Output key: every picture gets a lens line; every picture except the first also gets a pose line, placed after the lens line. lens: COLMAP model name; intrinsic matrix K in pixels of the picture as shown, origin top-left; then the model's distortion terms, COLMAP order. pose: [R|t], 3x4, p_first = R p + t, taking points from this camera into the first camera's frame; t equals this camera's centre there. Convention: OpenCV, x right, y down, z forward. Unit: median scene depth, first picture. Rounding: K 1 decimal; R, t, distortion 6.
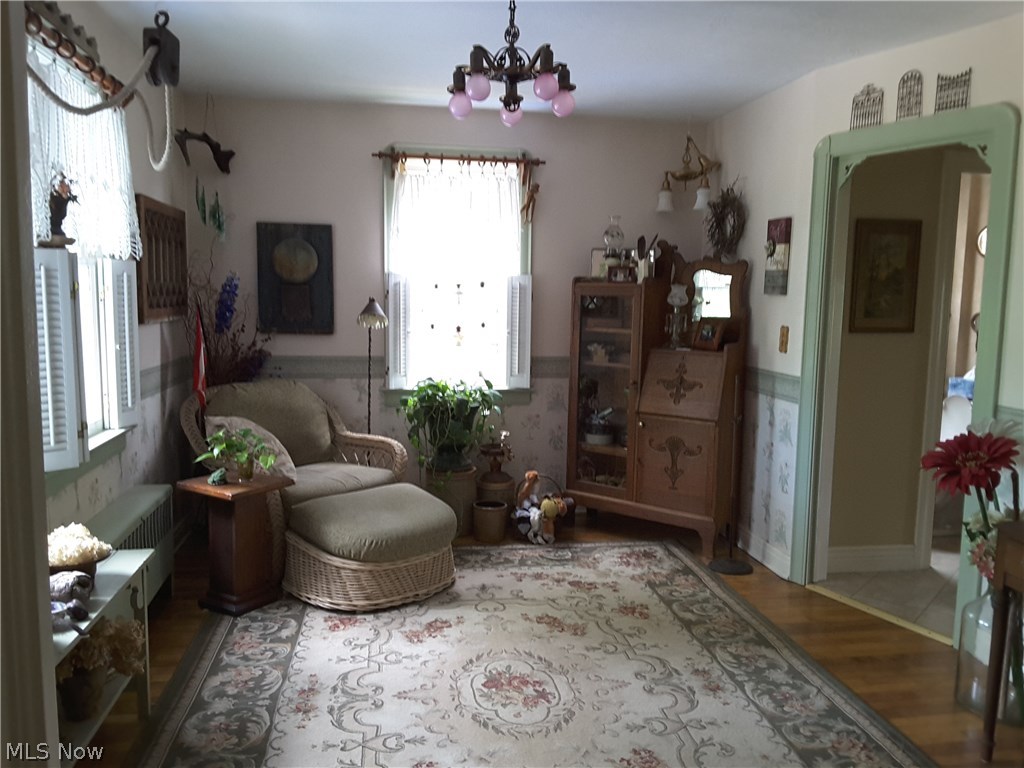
lens RADIAL K [[815.1, 0, 508.1], [0, 815.1, 389.0], [0, 0, 1]] dist [0.114493, 0.001709]
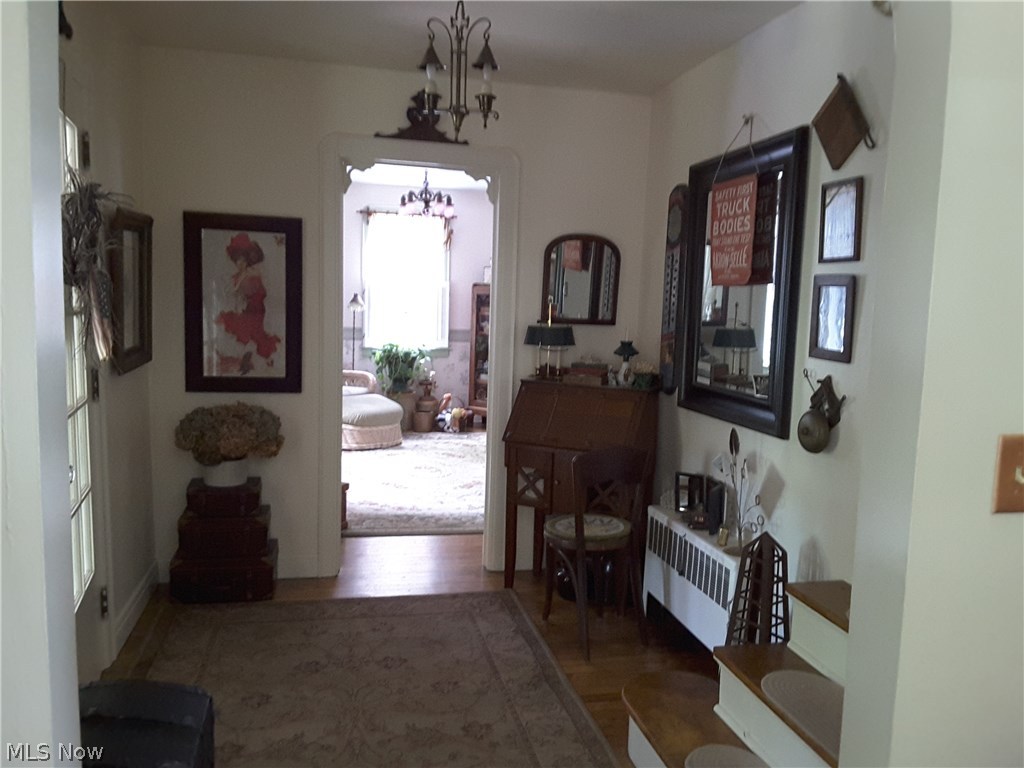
lens RADIAL K [[815.1, 0, 518.6], [0, 815.1, 382.0], [0, 0, 1]] dist [0.114493, 0.001709]
pose [[0.997857, 0.007631, 0.064987, 0.067513], [-0.007485, 0.999969, -0.002483, 0.078732], [-0.065004, 0.001991, 0.997883, -0.759625]]
